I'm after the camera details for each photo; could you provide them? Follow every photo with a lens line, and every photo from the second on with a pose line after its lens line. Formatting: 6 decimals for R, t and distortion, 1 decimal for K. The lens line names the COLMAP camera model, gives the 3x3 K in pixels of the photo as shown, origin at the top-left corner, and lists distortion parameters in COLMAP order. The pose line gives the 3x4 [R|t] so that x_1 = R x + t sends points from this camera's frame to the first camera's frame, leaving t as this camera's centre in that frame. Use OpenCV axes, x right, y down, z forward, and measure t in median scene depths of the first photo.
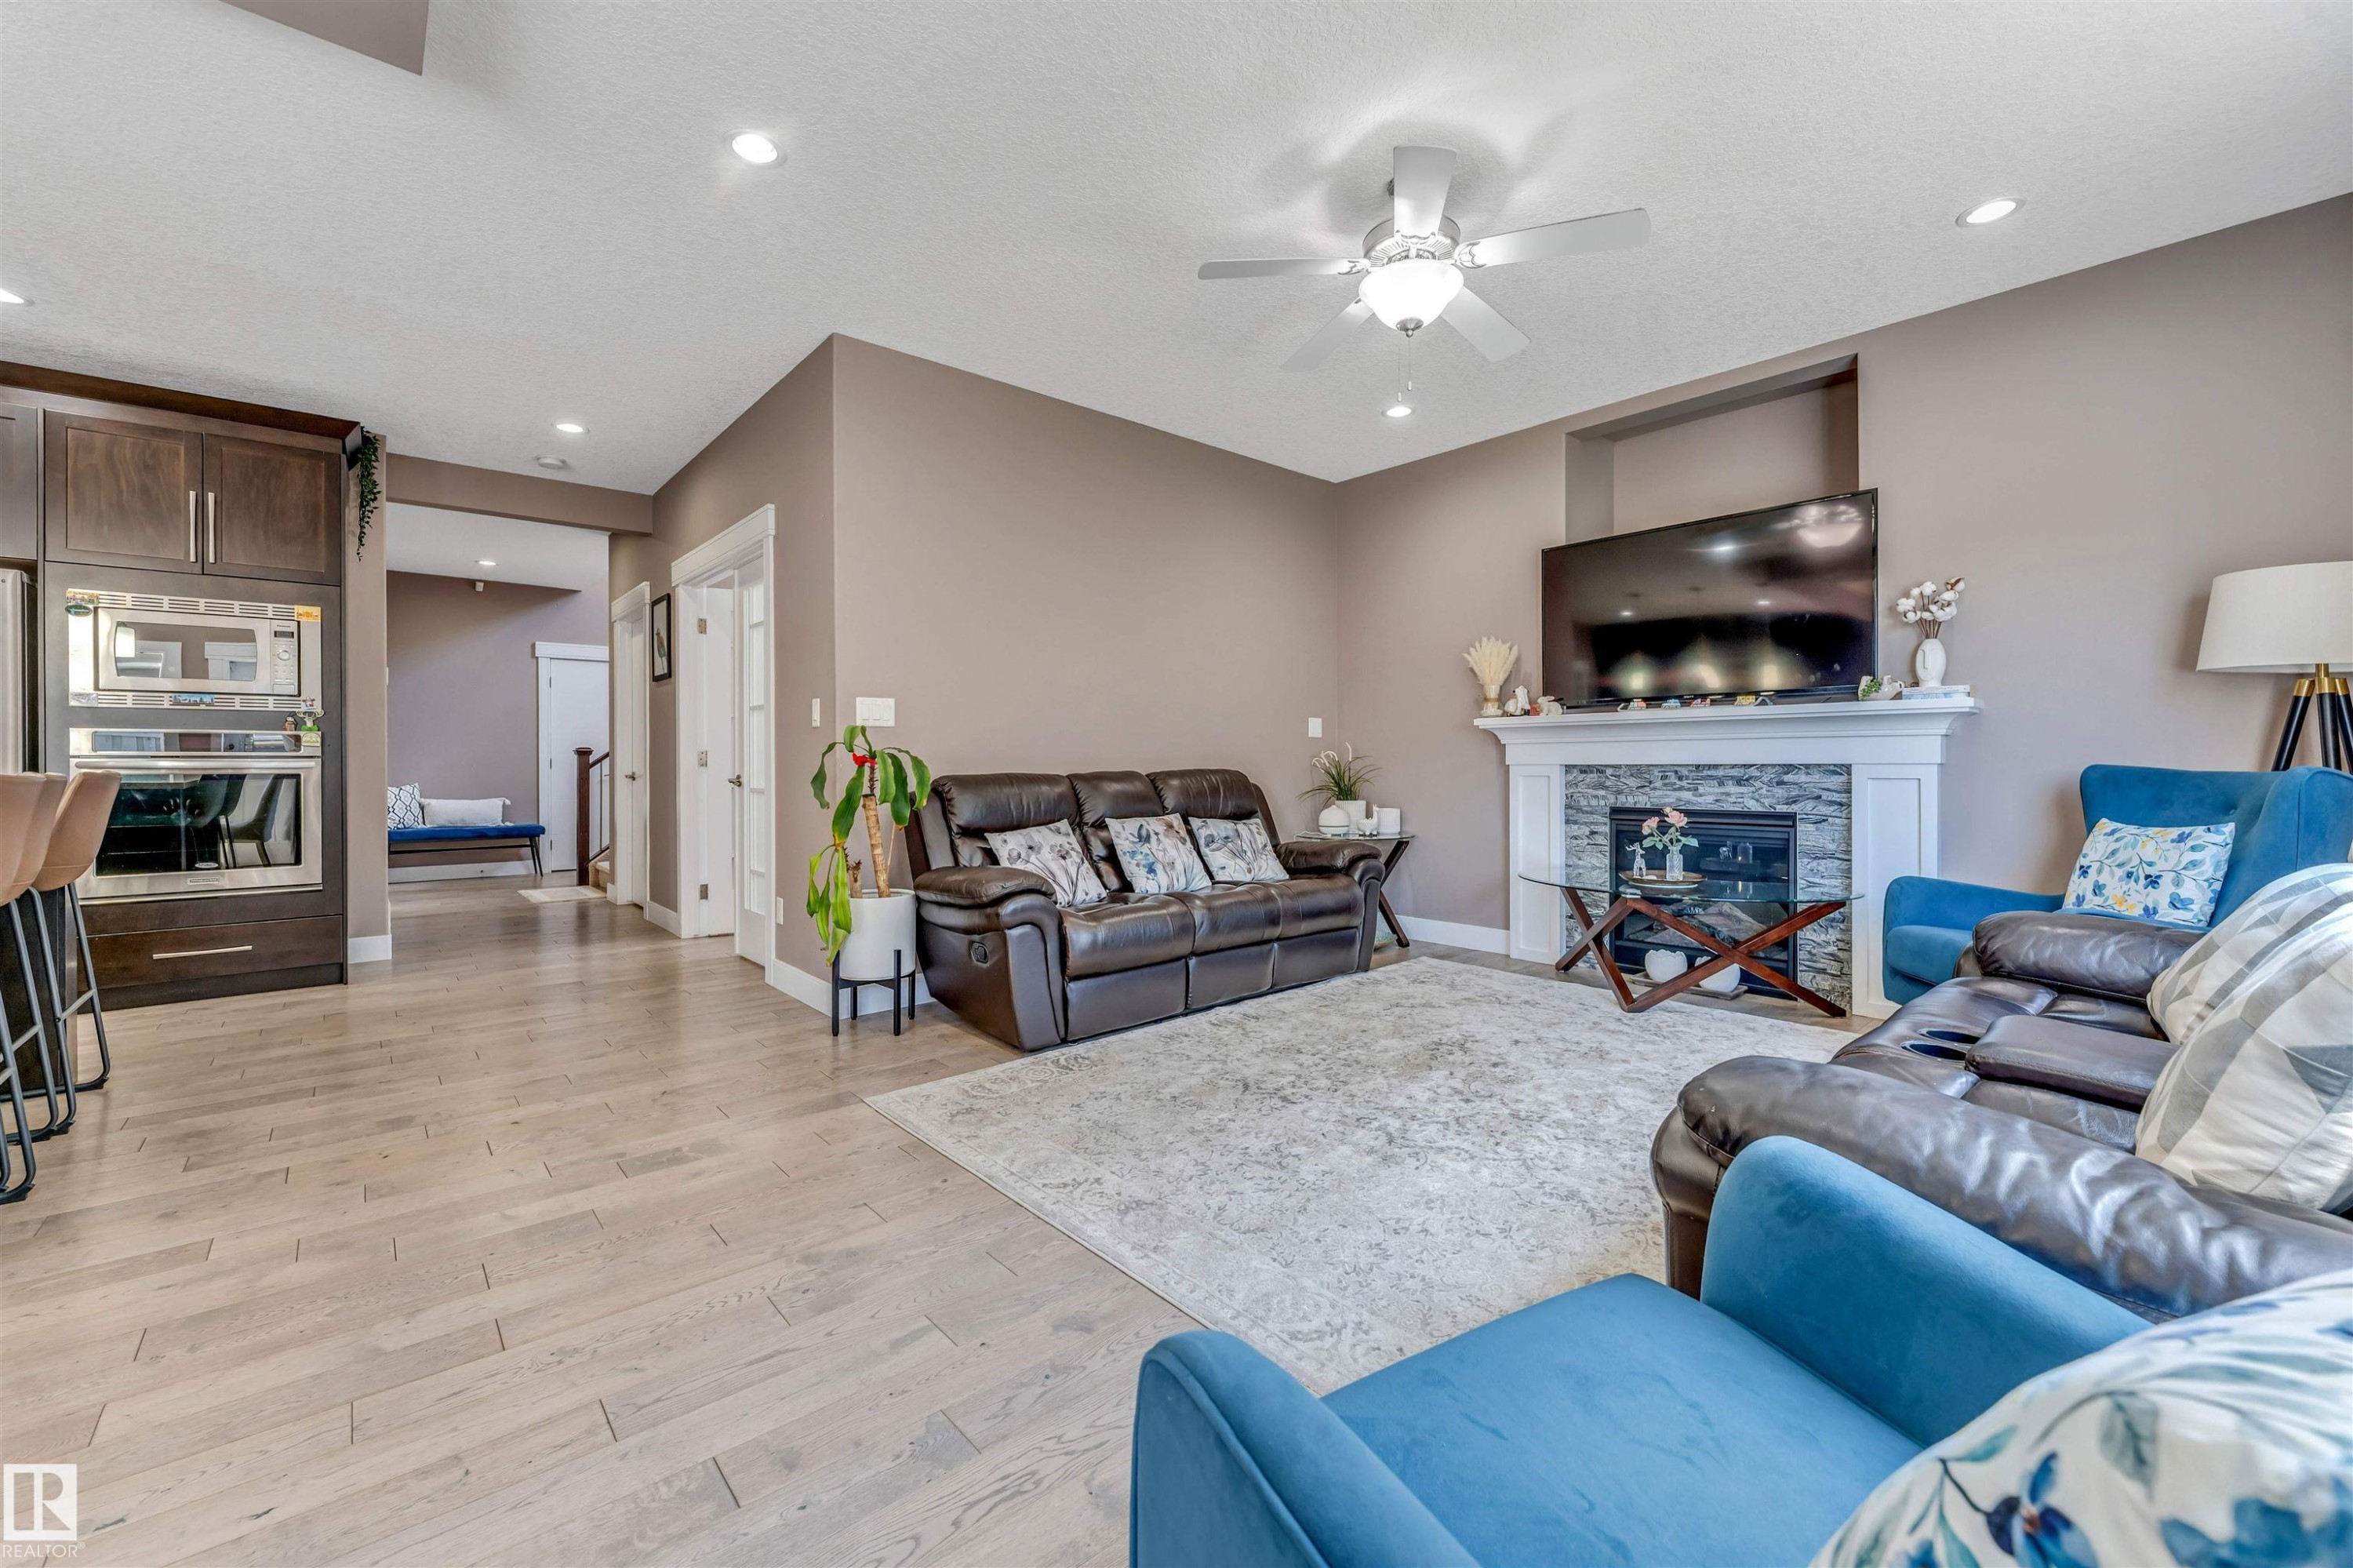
lens RADIAL K [[938.3, 0, 1146.6], [0, 938.3, 766.9], [0, 0, 1]] dist [-0.001133, -0.000691]
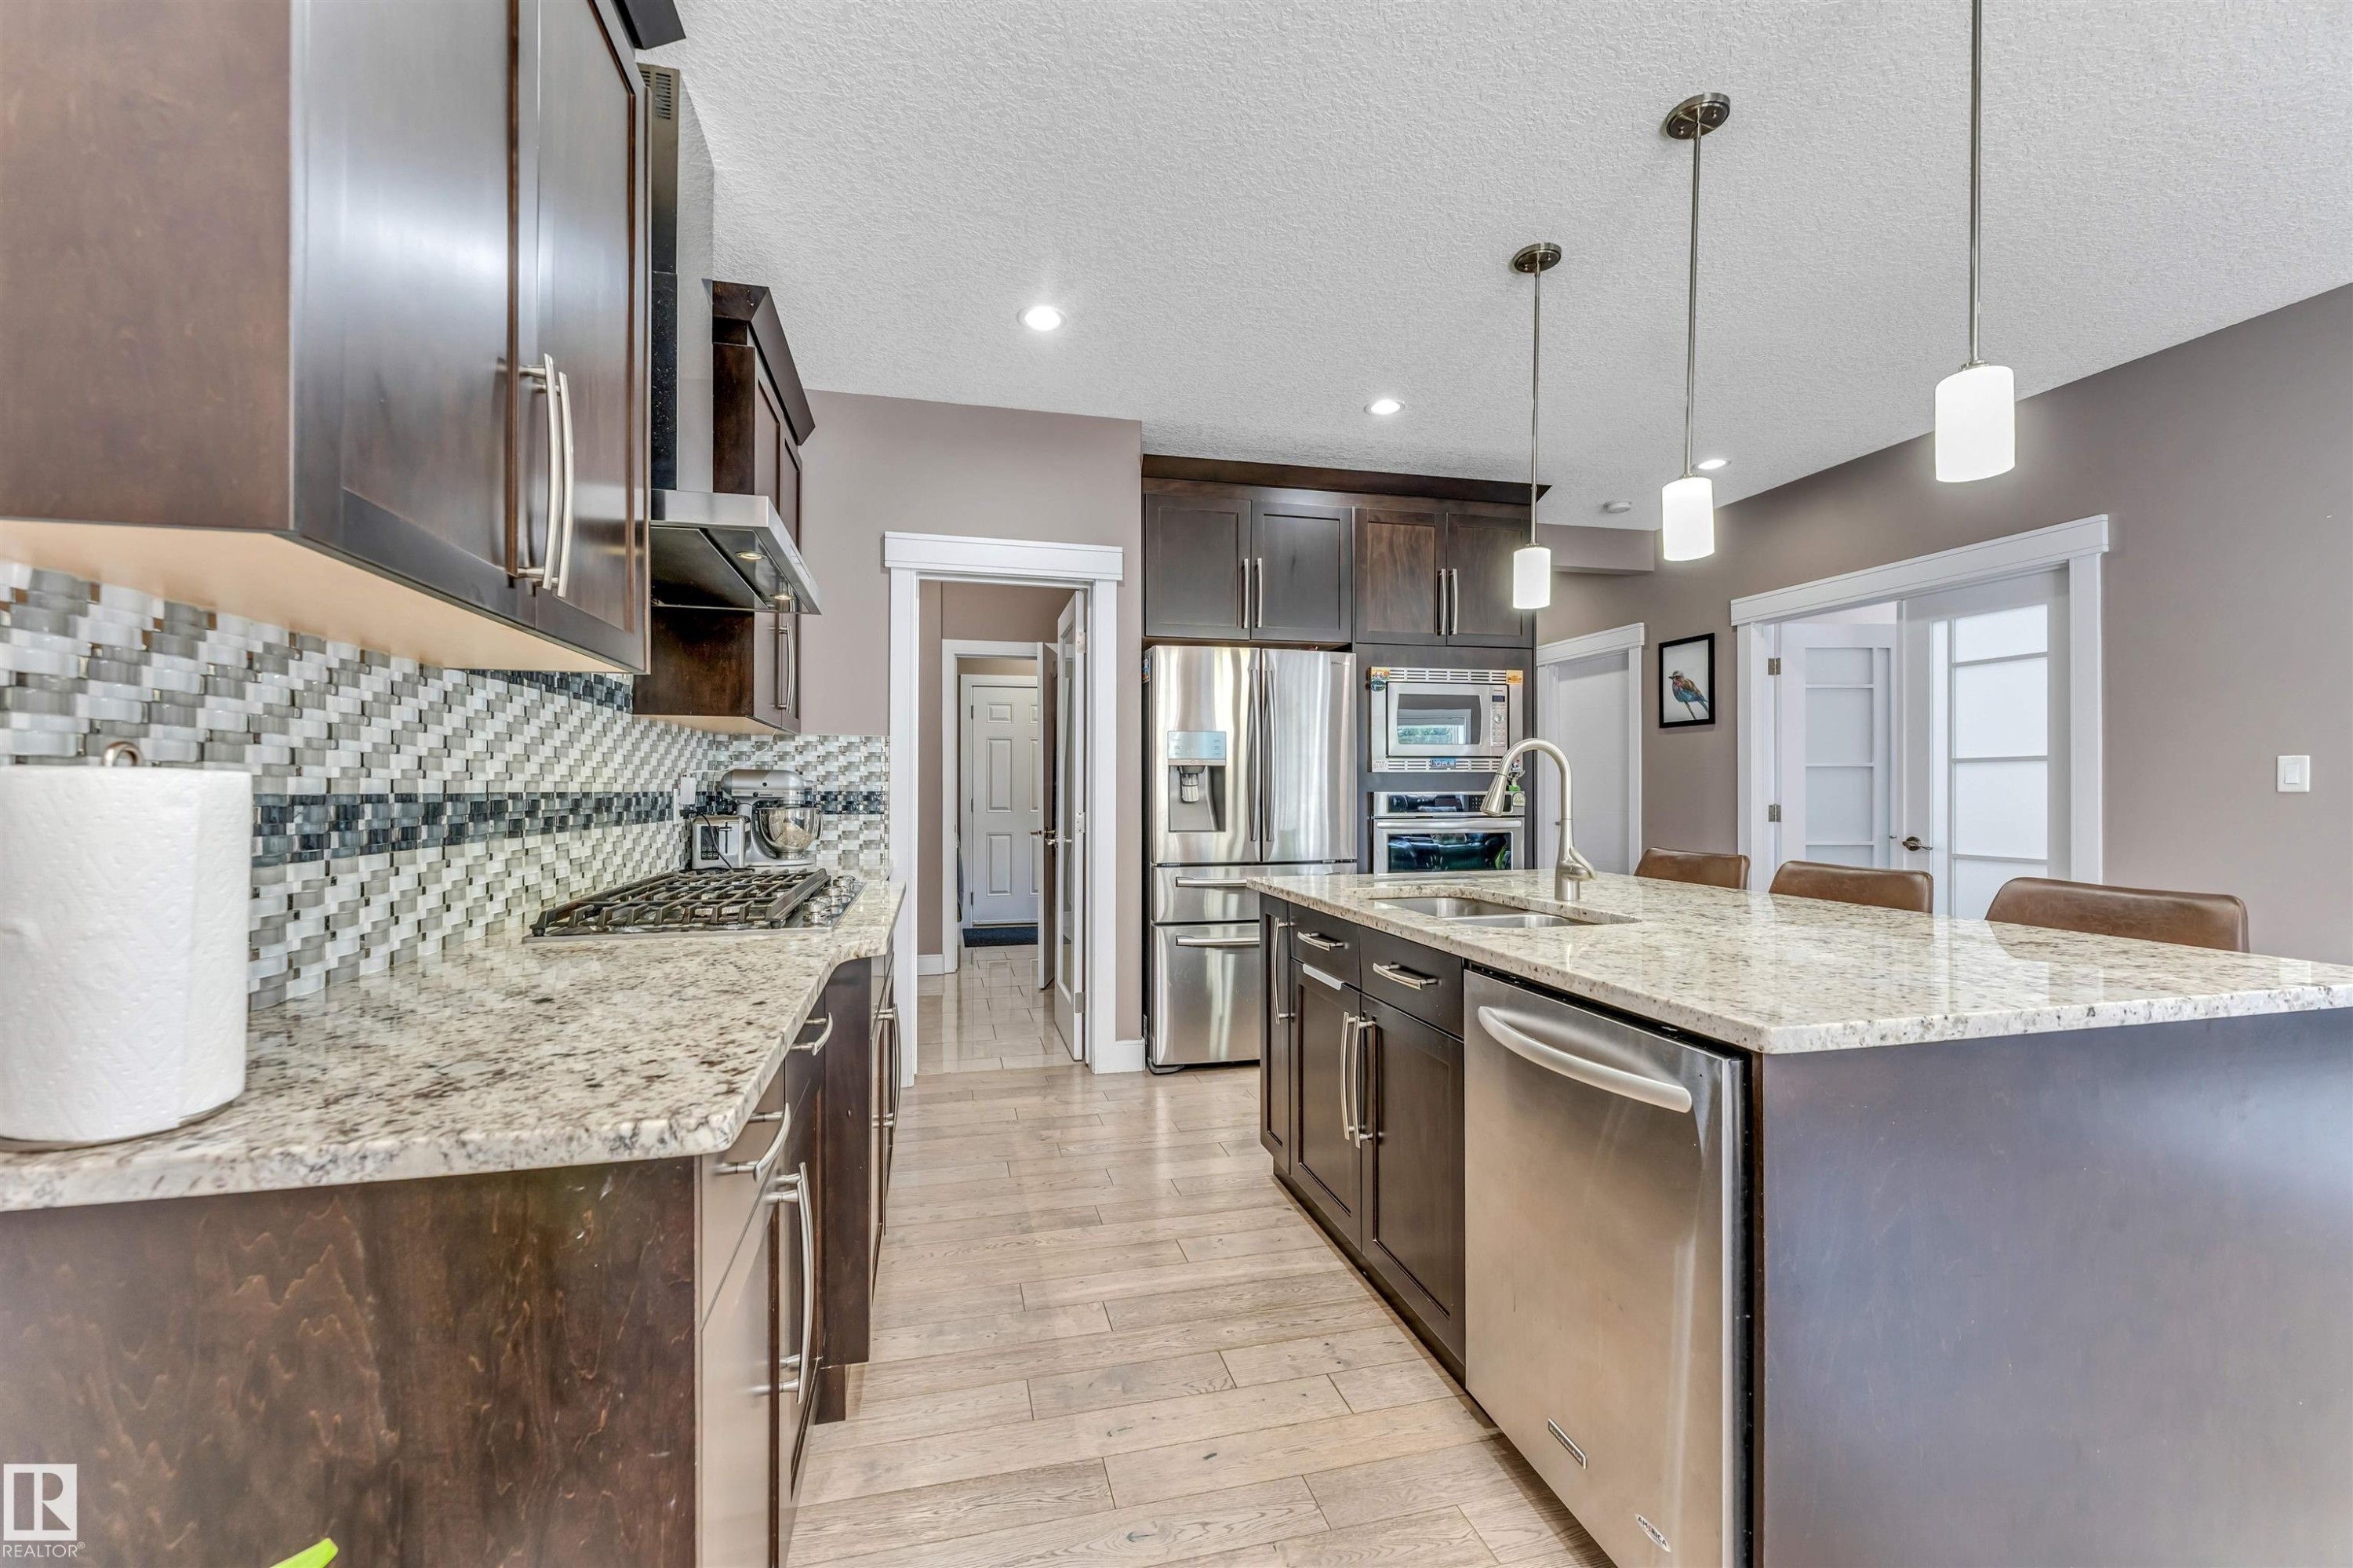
lens RADIAL K [[938.3, 0, 1175.2], [0, 938.3, 789.6], [0, 0, 1]] dist [-0.001133, -0.000691]
pose [[0.895192, 0.003205, -0.445670, -0.802897], [-0.003365, 0.999994, 0.000433, -0.040464], [0.445669, 0.001113, 0.895197, -0.101140]]
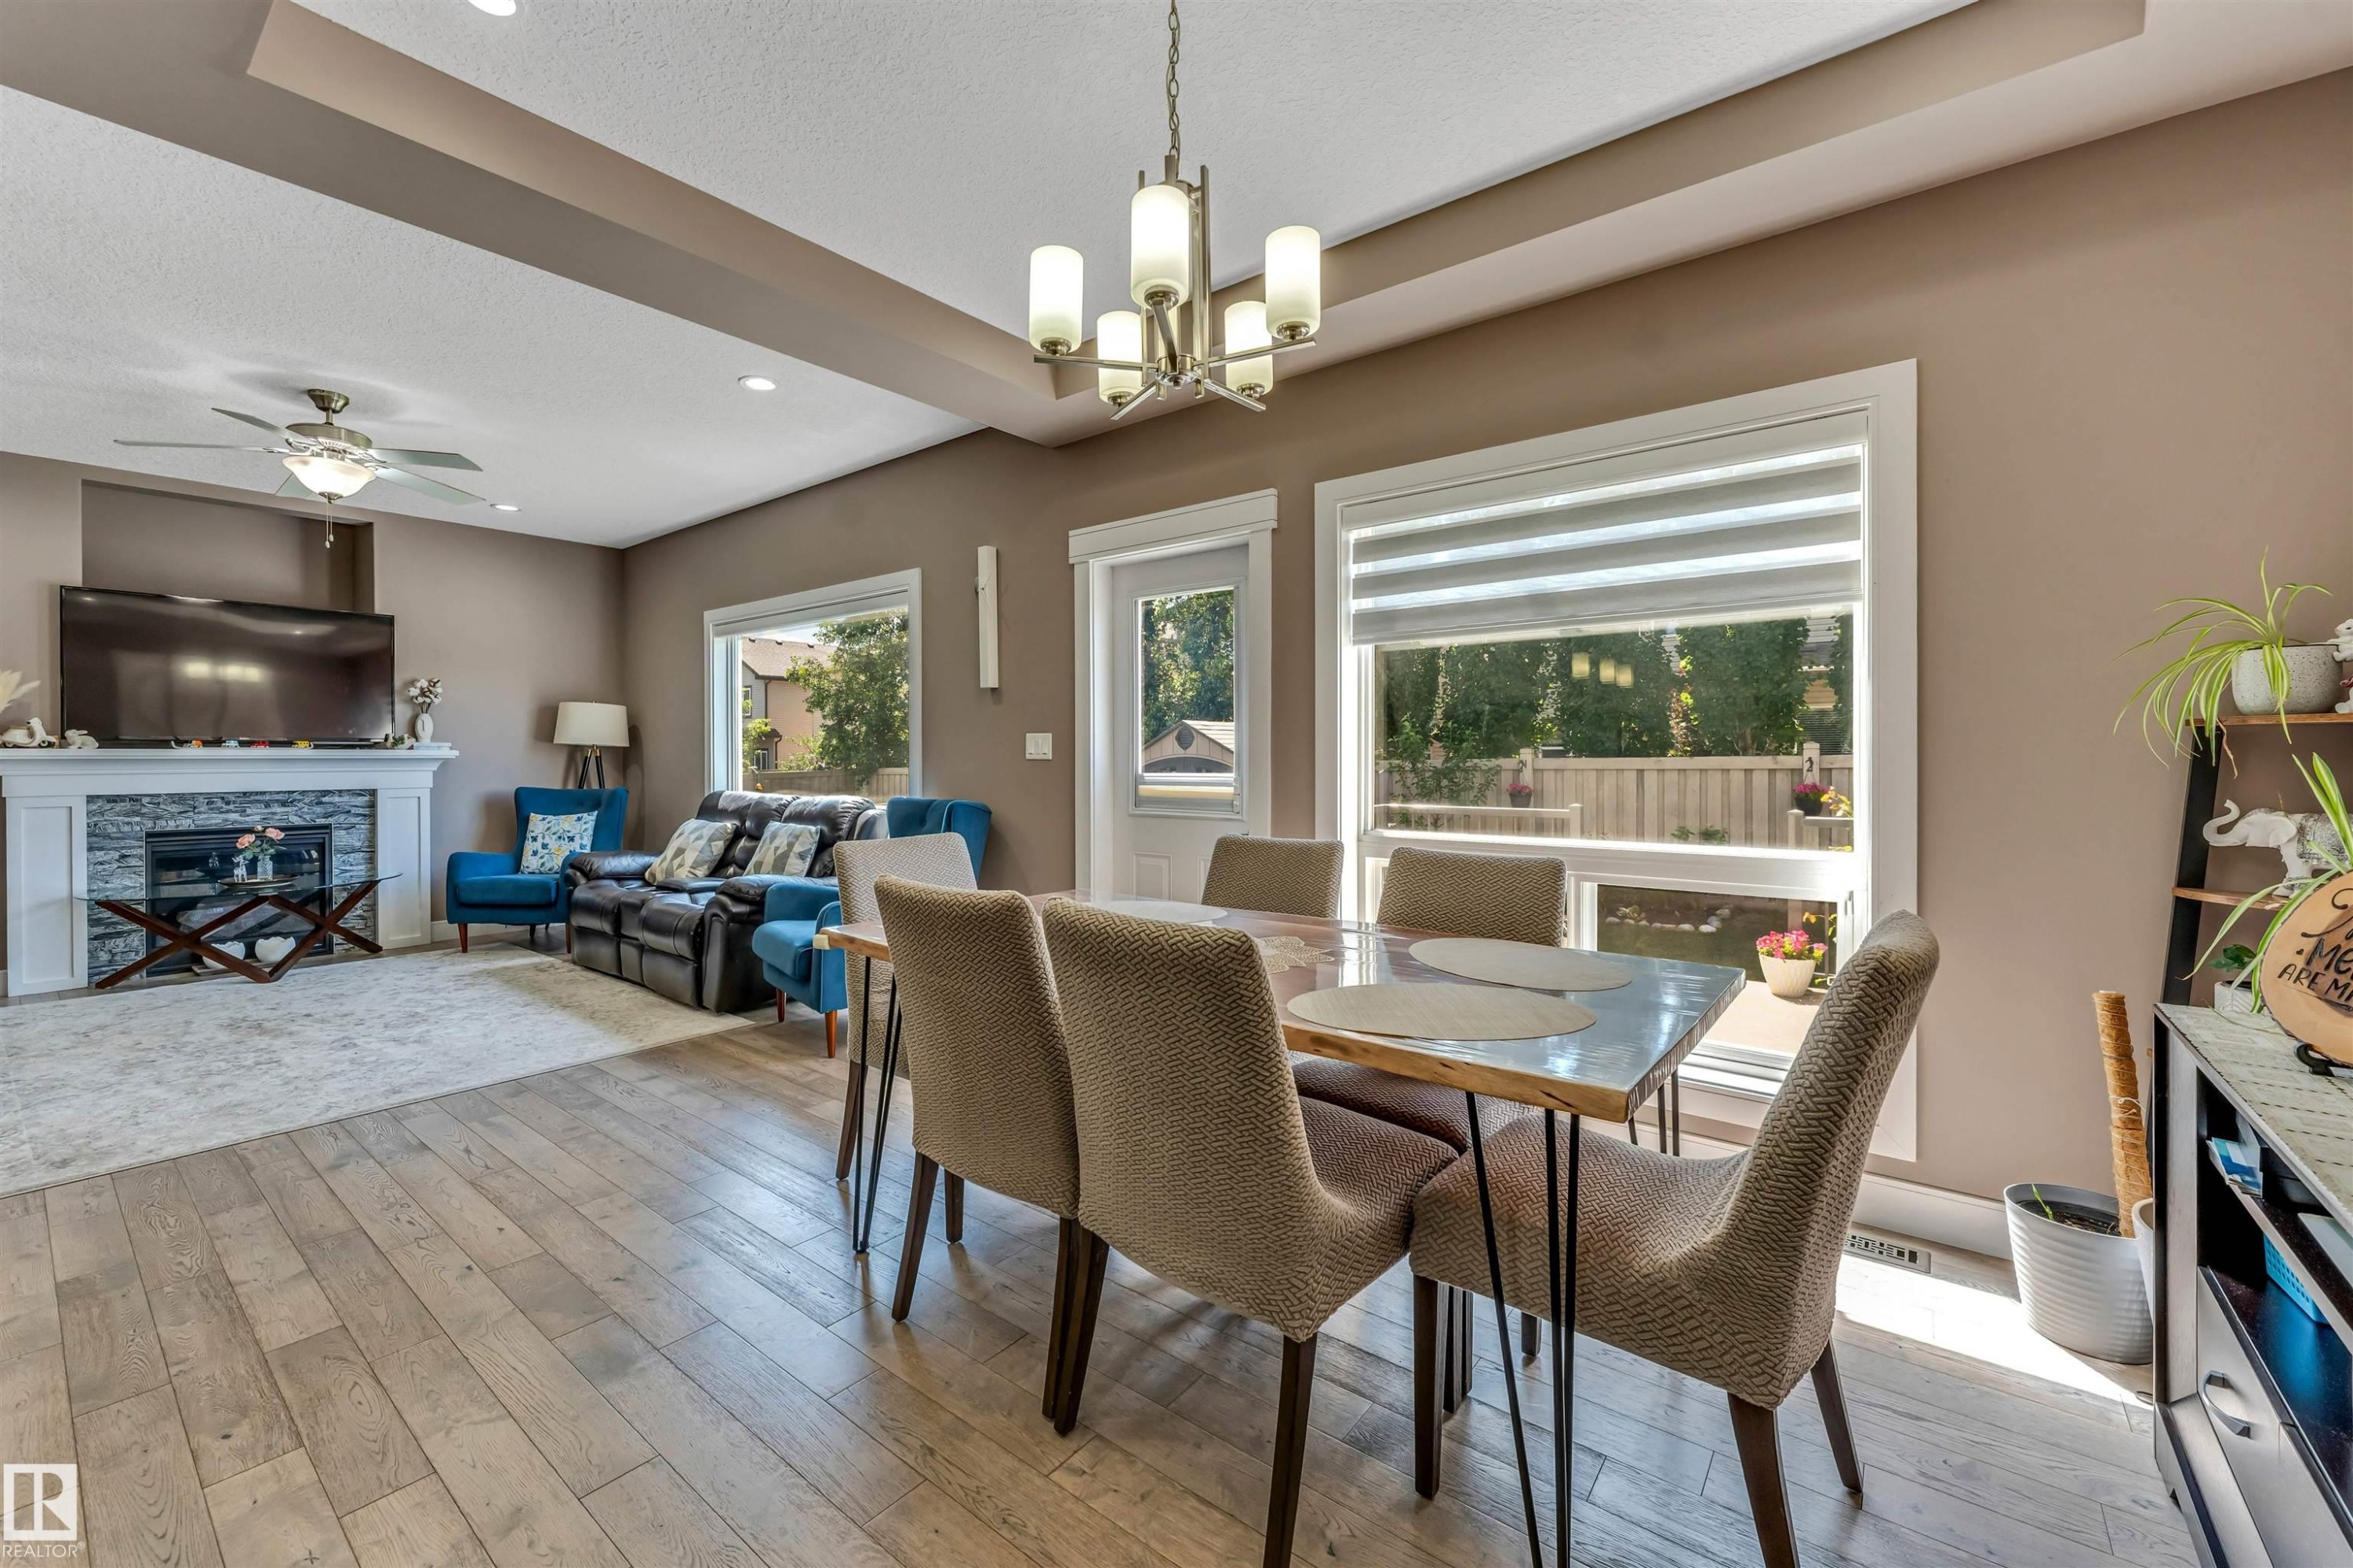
lens RADIAL K [[938.3, 0, 1157.3], [0, 938.3, 763.2], [0, 0, 1]] dist [-0.001133, -0.000691]
pose [[-0.186916, -0.001439, 0.982375, -0.935393], [0.006012, 0.999979, 0.002609, -0.038913], [-0.982357, 0.006393, -0.186903, 0.018860]]
